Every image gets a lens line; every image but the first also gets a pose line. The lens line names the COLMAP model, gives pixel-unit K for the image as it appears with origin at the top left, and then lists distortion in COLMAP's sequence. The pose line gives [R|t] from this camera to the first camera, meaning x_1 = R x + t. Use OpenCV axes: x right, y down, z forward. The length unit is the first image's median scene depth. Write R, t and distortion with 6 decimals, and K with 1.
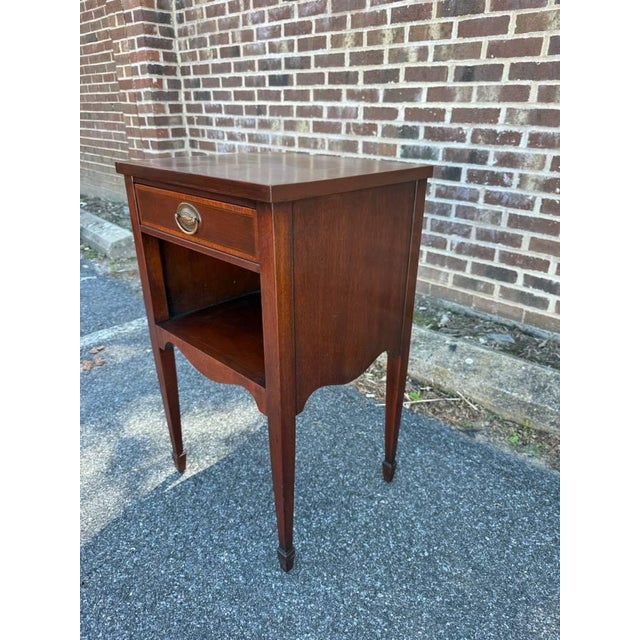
lens RADIAL K [[454.5, 0, 318.5], [0, 454.5, 323.4], [0, 0, 1]] dist [-0.013561, -0.002824]
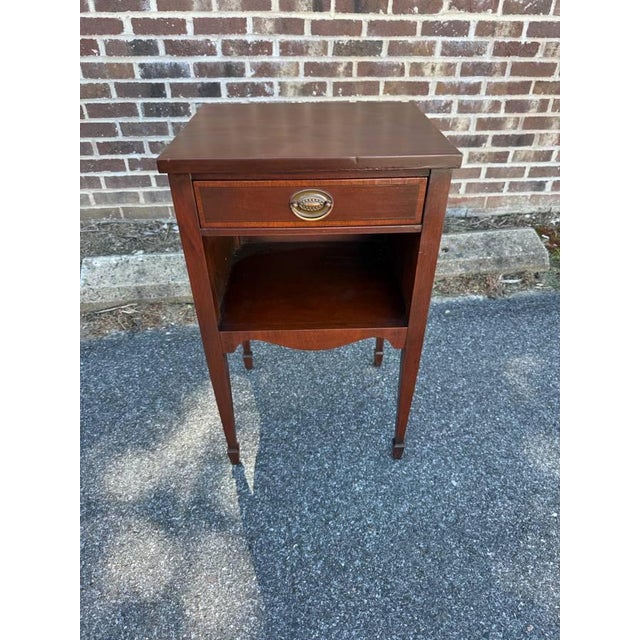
lens RADIAL K [[460.2, 0, 319.9], [0, 460.2, 317.0], [0, 0, 1]] dist [0.019458, -0.027646]
pose [[0.645048, -0.455750, 0.613356, -0.415410], [0.327087, 0.890098, 0.317393, -0.141210], [-0.690599, -0.004113, 0.723226, 0.118542]]
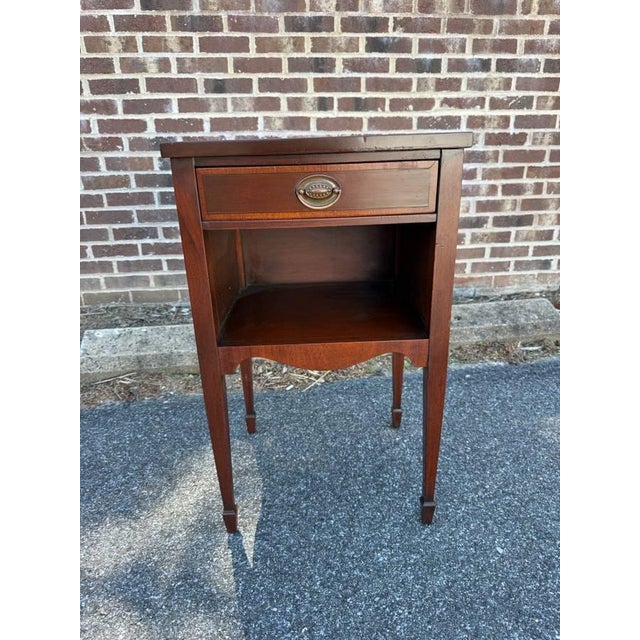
lens RADIAL K [[460.5, 0, 319.7], [0, 460.5, 314.7], [0, 0, 1]] dist [0.000594, -0.006103]
pose [[0.651159, -0.288463, 0.701984, -0.426104], [0.347775, 0.935536, 0.061841, -0.026627], [-0.674570, 0.203864, 0.709503, 0.165731]]
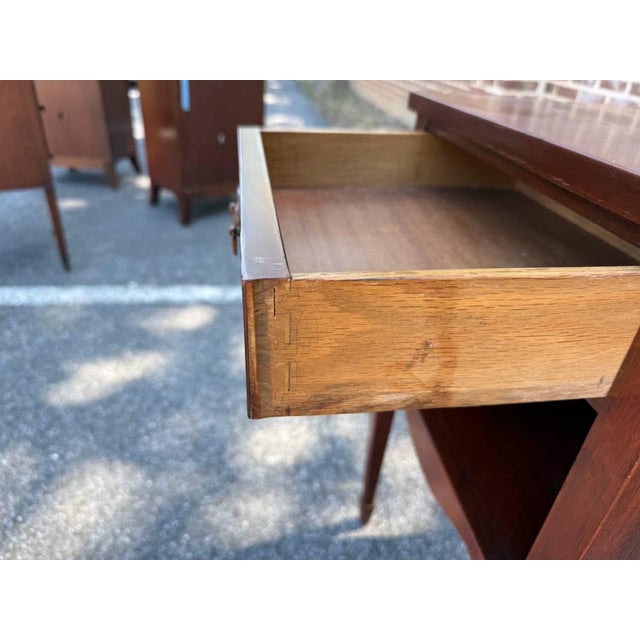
lens RADIAL K [[465.8, 0, 320.0], [0, 465.8, 320.0], [0, 0, 1]] dist [0.001550, -0.004657]
pose [[0.780035, 0.349502, -0.519031, -0.048181], [-0.304594, 0.936649, 0.172950, -0.064118], [0.546596, 0.023186, 0.837075, 0.199862]]
